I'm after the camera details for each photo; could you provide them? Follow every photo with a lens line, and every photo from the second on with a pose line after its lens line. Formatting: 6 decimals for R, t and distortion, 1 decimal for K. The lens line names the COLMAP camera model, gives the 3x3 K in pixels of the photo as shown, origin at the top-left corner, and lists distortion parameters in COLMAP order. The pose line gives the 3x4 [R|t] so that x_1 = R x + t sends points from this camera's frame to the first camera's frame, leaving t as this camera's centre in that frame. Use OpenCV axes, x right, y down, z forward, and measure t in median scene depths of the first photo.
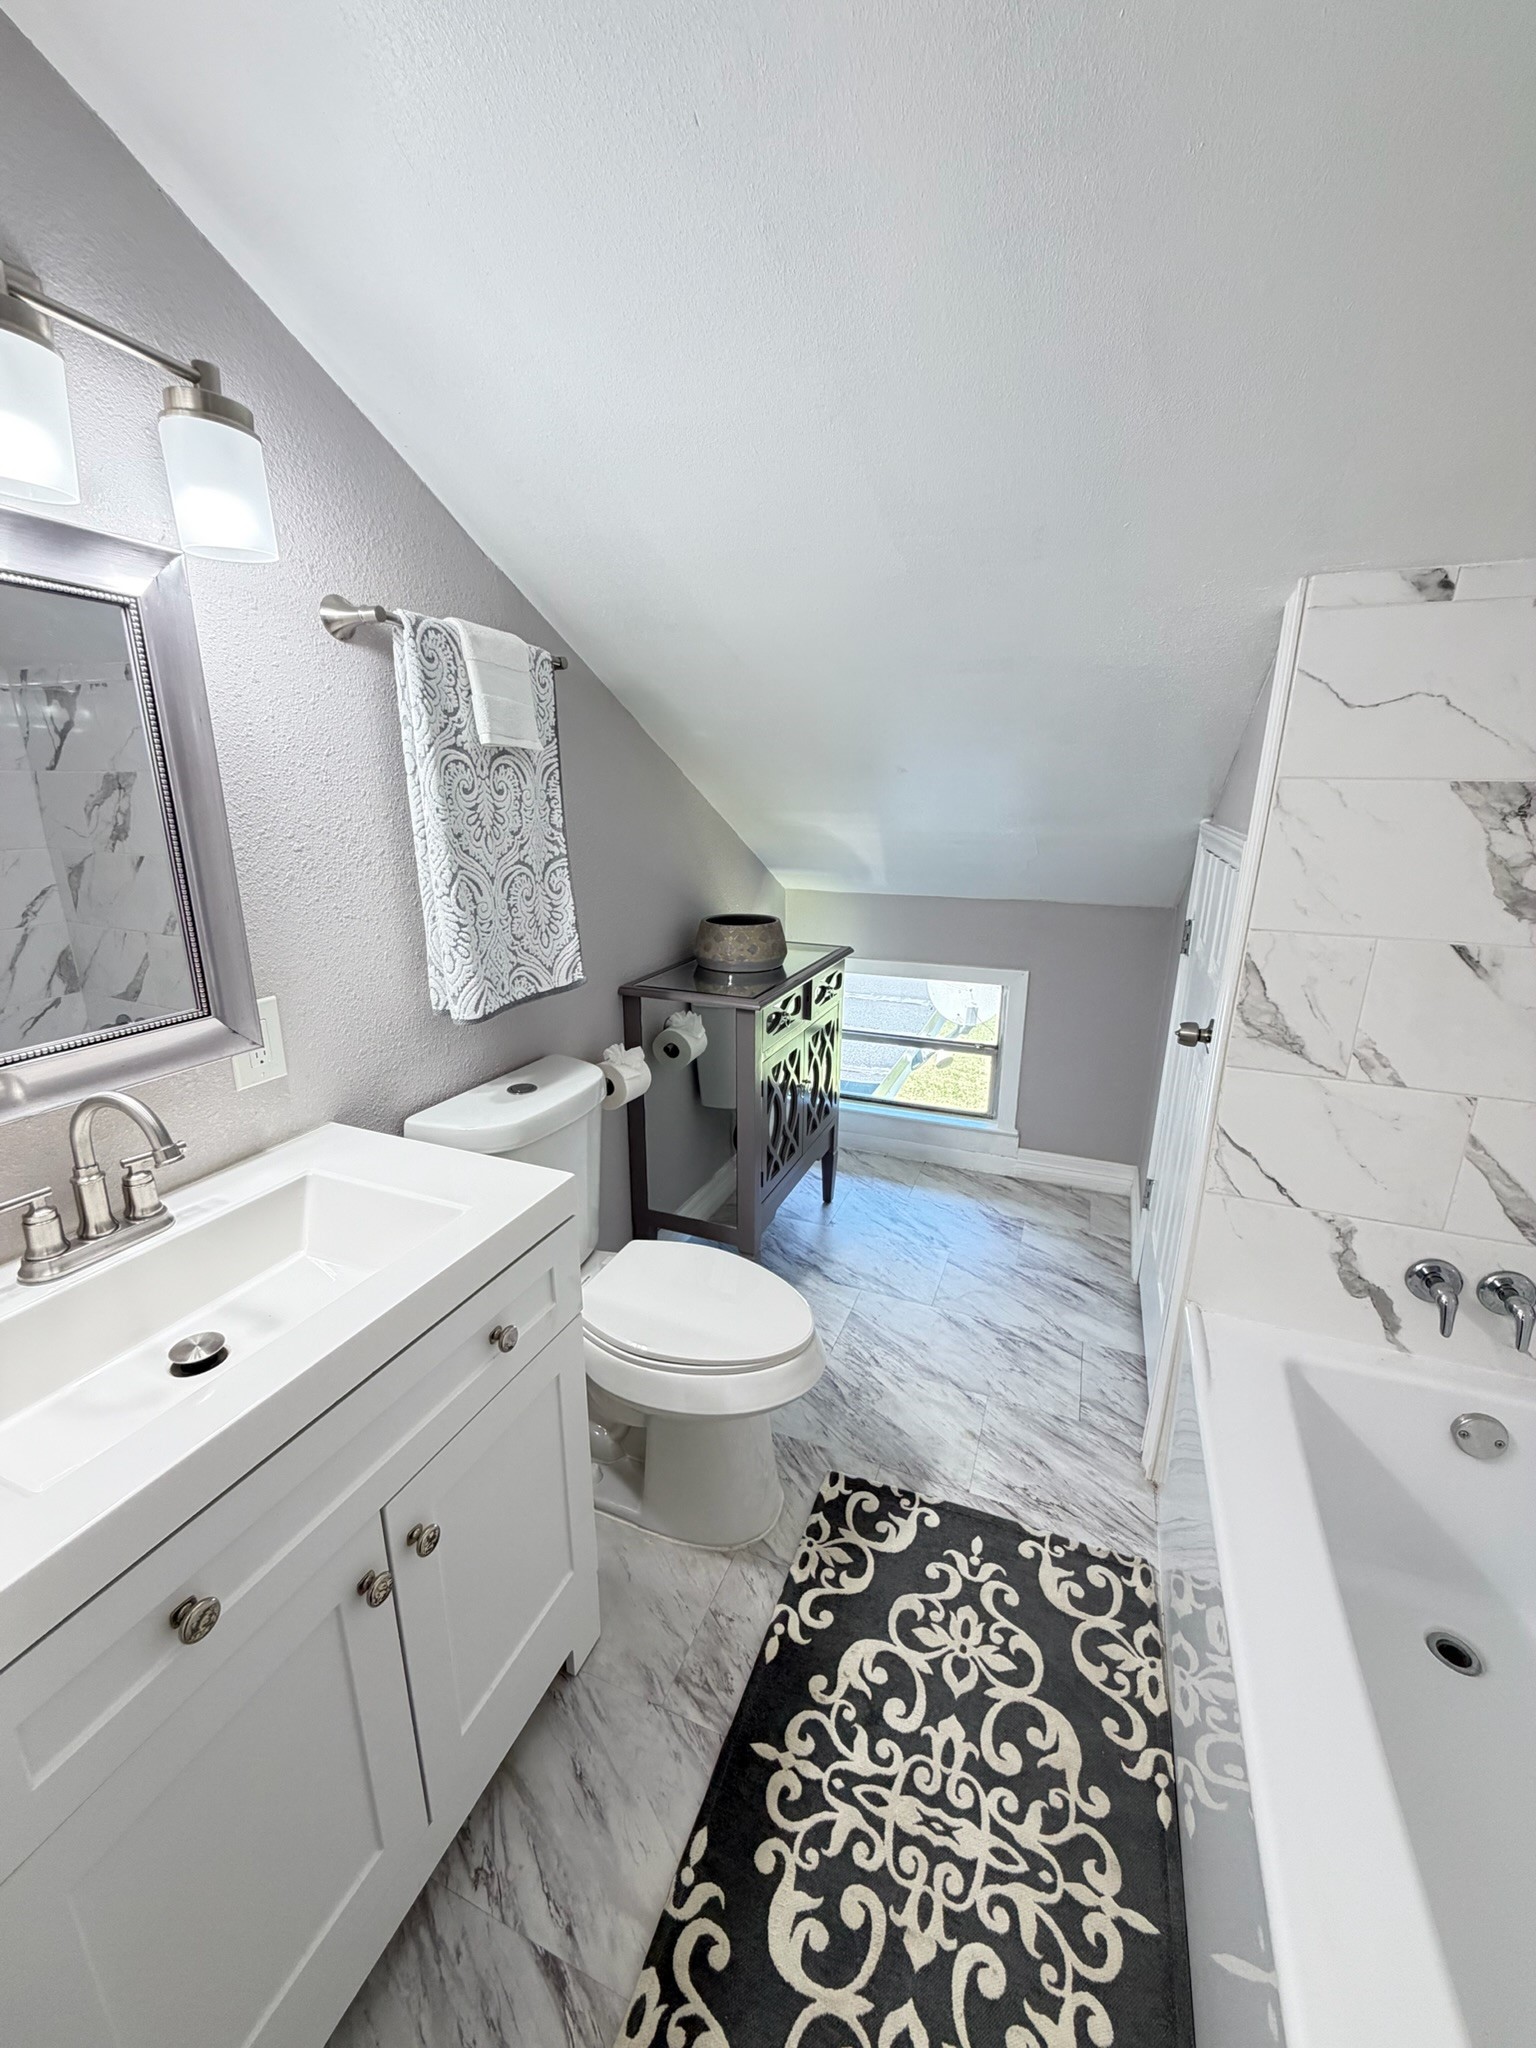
lens RADIAL K [[820.5, 0, 766.5], [0, 820.5, 1023.9], [0, 0, 1]] dist [-0.002091, -0.000814]
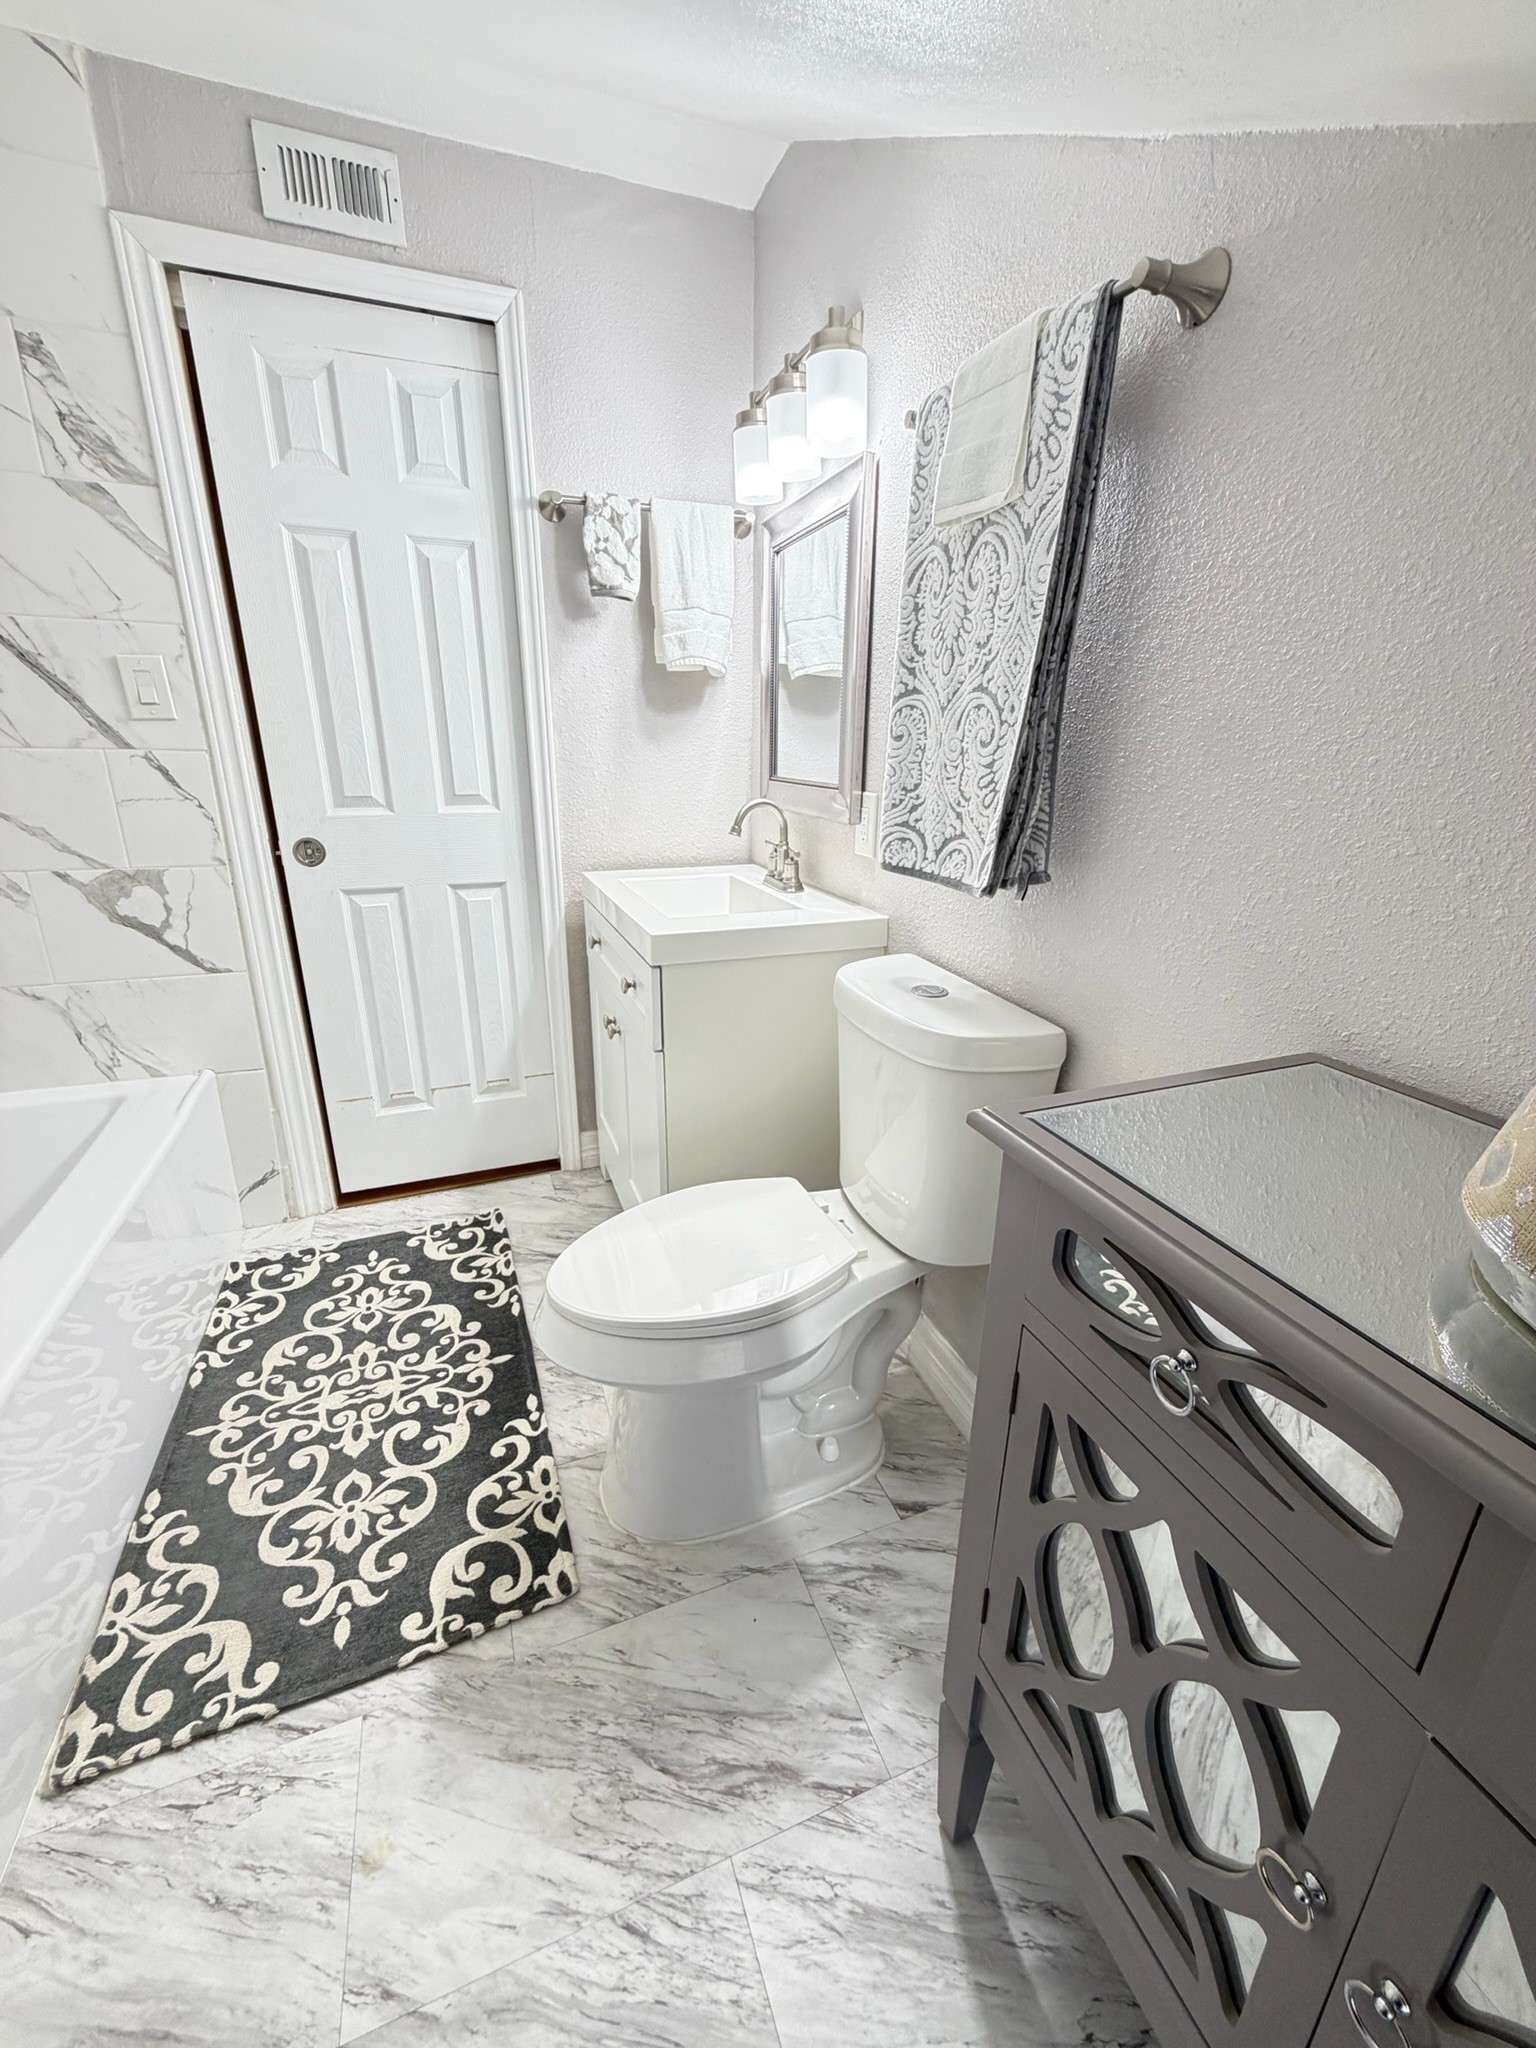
lens RADIAL K [[820.5, 0, 770.9], [0, 820.5, 1018.2], [0, 0, 1]] dist [-0.002091, -0.000814]
pose [[-0.733745, 0.202904, -0.648420, 0.353574], [-0.200619, 0.847109, 0.492096, -0.273709], [0.649131, 0.491158, -0.580856, 1.463962]]
